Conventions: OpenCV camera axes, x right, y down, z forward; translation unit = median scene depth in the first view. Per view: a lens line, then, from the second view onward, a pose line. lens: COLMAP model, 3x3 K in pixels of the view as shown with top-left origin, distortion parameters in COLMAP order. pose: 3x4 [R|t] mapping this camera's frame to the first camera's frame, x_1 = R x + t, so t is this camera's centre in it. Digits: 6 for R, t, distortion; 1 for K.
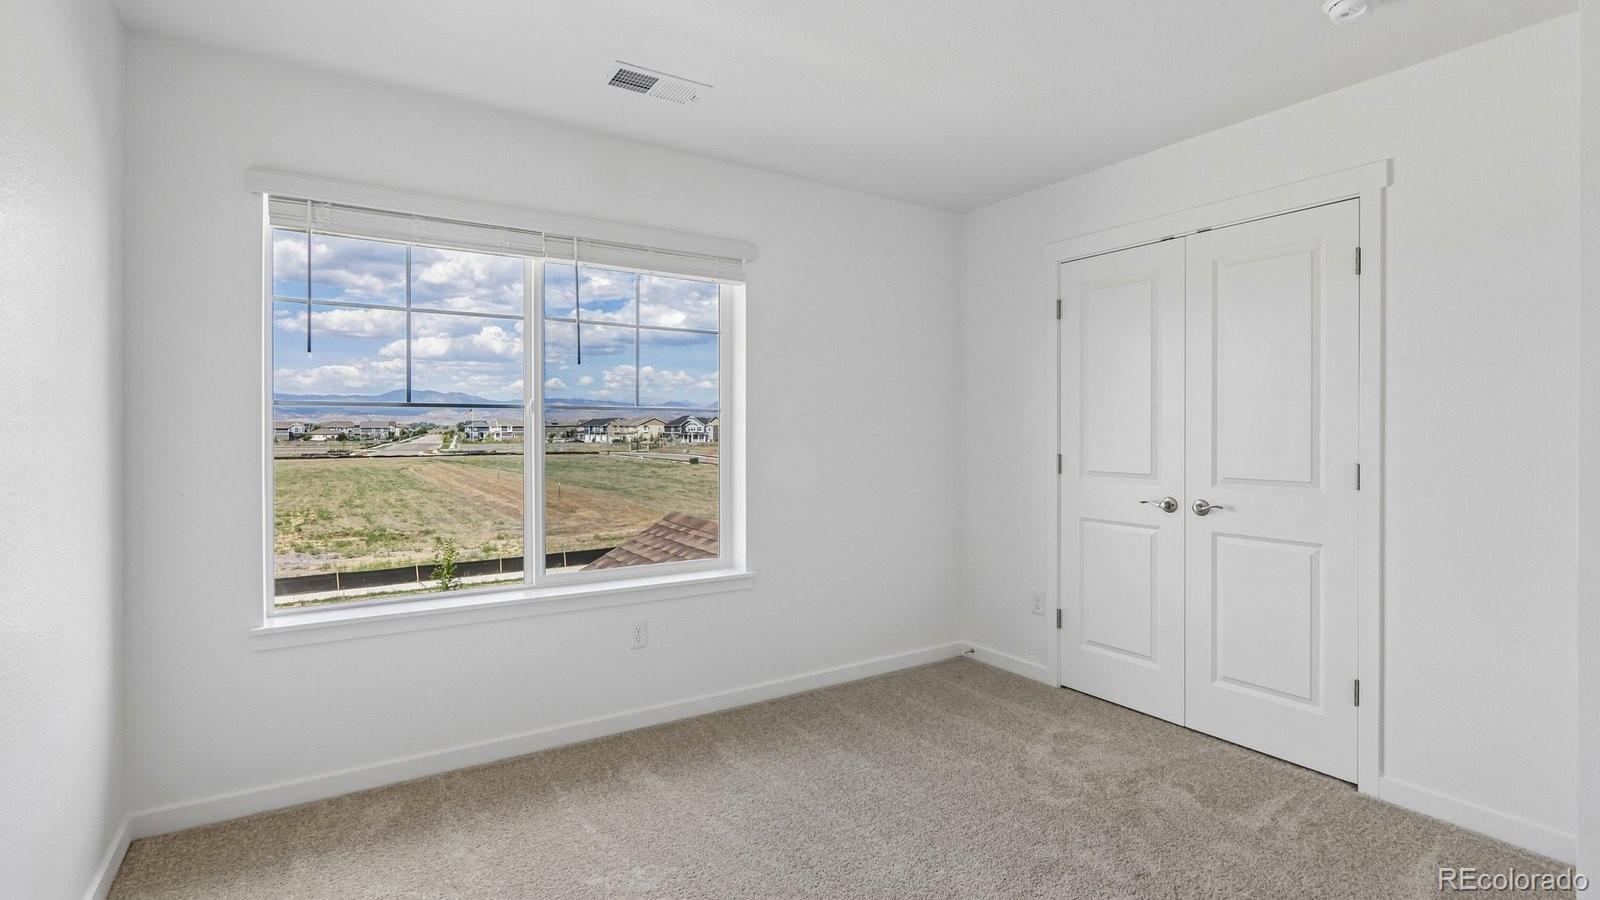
lens RADIAL K [[739.5, 0, 789.5], [0, 739.5, 442.0], [0, 0, 1]] dist [-0.011800, 0.000885]
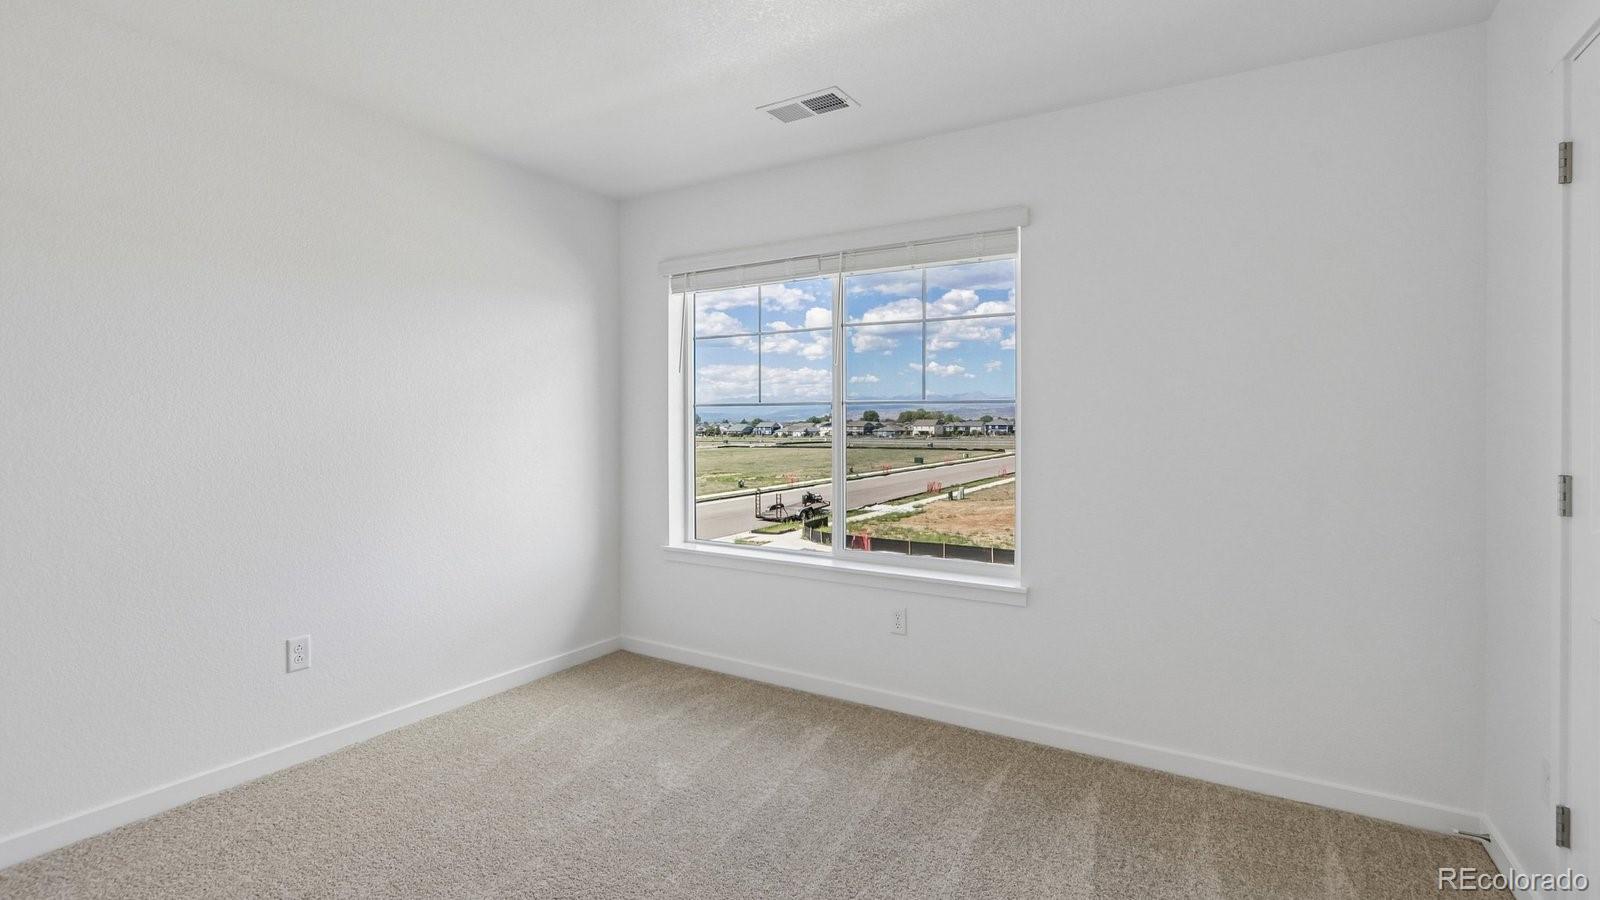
lens RADIAL K [[739.5, 0, 783.8], [0, 739.5, 445.6], [0, 0, 1]] dist [-0.011800, 0.000885]
pose [[0.430123, 0.026691, -0.902376, 0.690351], [-0.014977, 0.999636, 0.022429, -0.005864], [0.902646, 0.003868, 0.430366, 0.433438]]
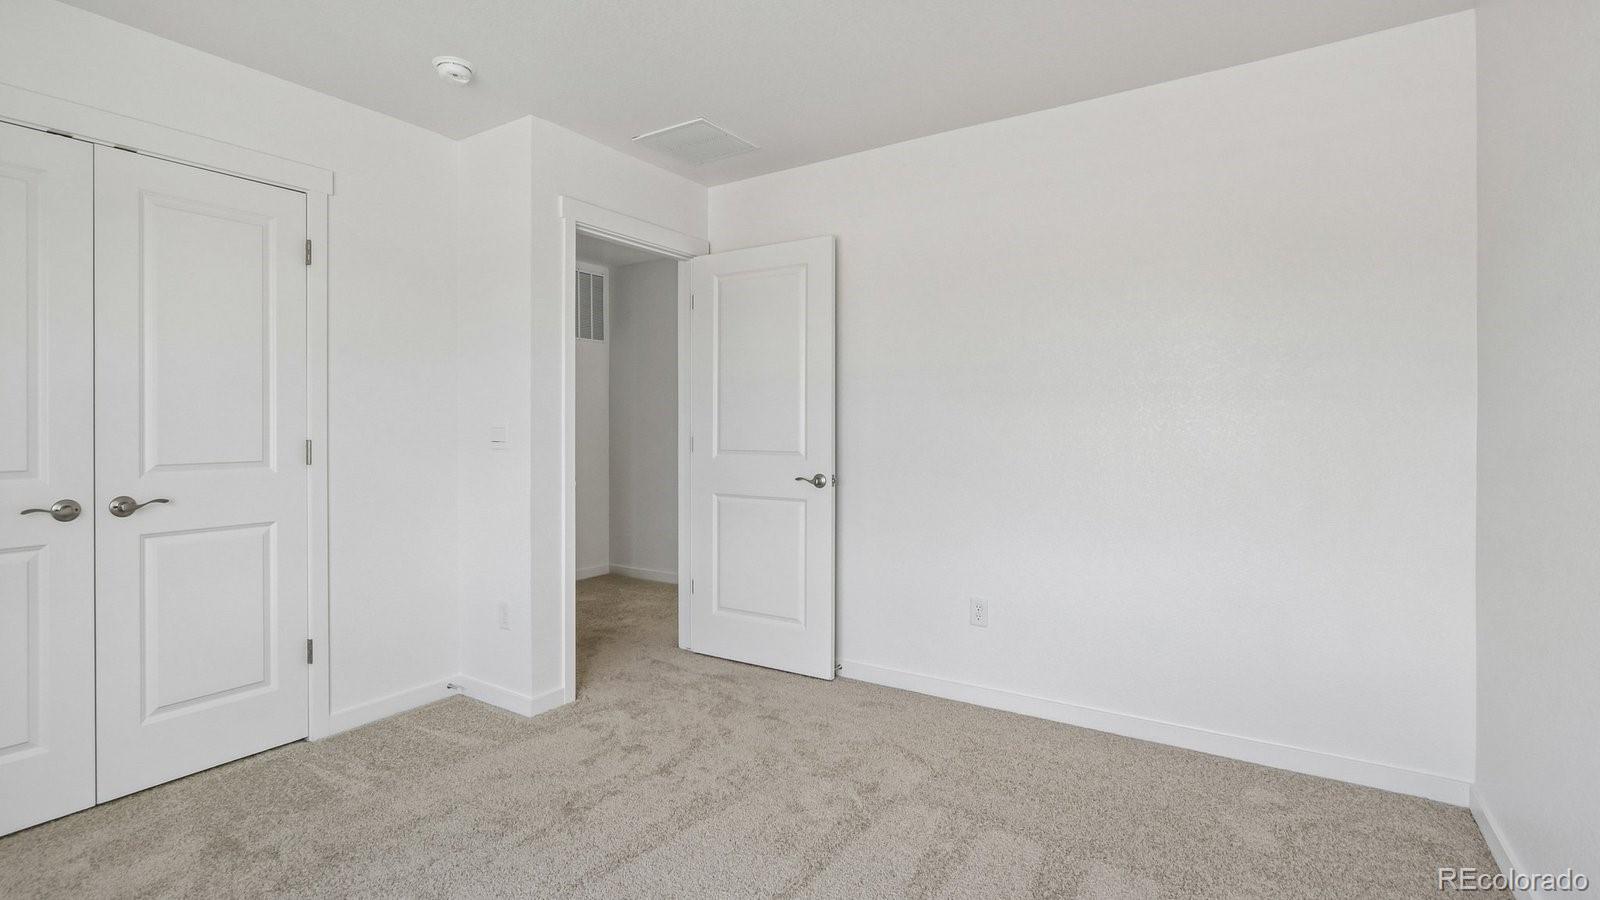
lens RADIAL K [[739.5, 0, 797.6], [0, 739.5, 436.6], [0, 0, 1]] dist [-0.011800, 0.000885]
pose [[-0.416441, -0.021859, 0.908900, -0.432944], [0.003441, 0.999666, 0.025619, -0.001373], [-0.909156, 0.013796, -0.416227, 0.675797]]
